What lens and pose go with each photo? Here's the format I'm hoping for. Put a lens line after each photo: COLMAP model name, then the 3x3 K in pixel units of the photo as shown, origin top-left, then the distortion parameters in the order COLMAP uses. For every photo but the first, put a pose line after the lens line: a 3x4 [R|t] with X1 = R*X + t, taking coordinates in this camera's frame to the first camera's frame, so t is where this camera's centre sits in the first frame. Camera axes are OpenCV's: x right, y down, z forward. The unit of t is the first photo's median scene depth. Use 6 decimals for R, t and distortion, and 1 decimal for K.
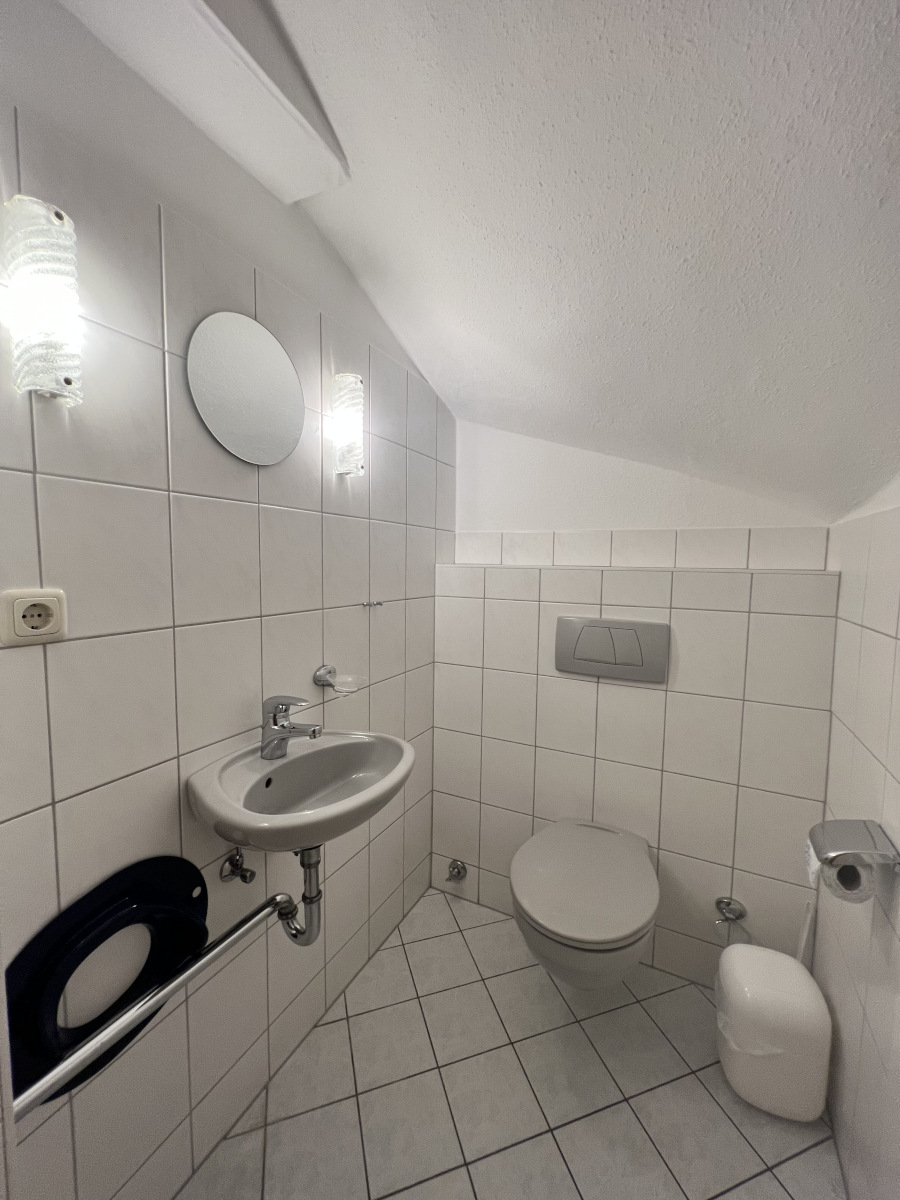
lens RADIAL K [[484.7, 0, 450.0], [0, 484.7, 600.0], [0, 0, 1]] dist [0.000093, -0.000010]
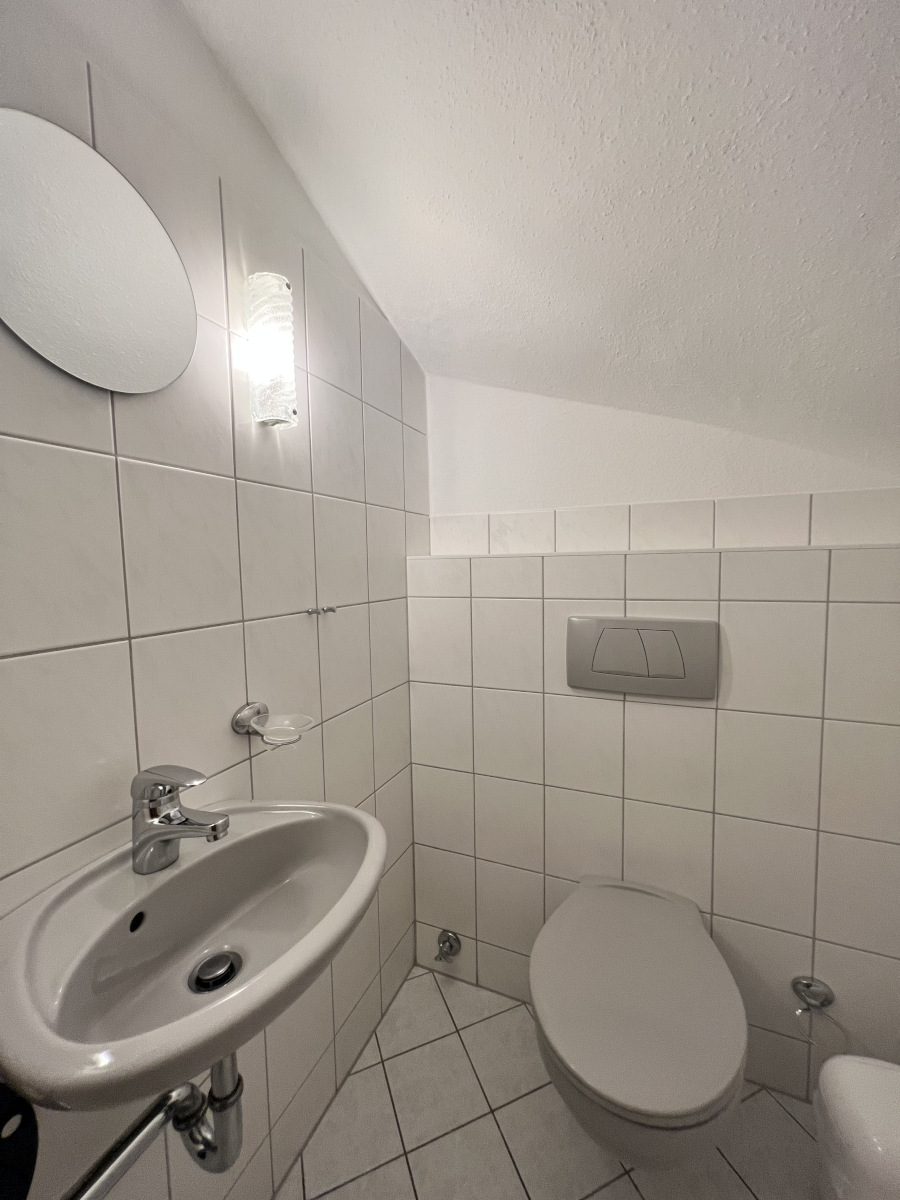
lens RADIAL K [[484.7, 0, 450.0], [0, 484.7, 600.0], [0, 0, 1]] dist [0.000093, -0.000010]
pose [[0.997465, -0.037978, 0.060173, -0.011602], [0.038151, 0.999270, -0.001732, 0.001157], [-0.060063, 0.004023, 0.998186, 0.267507]]
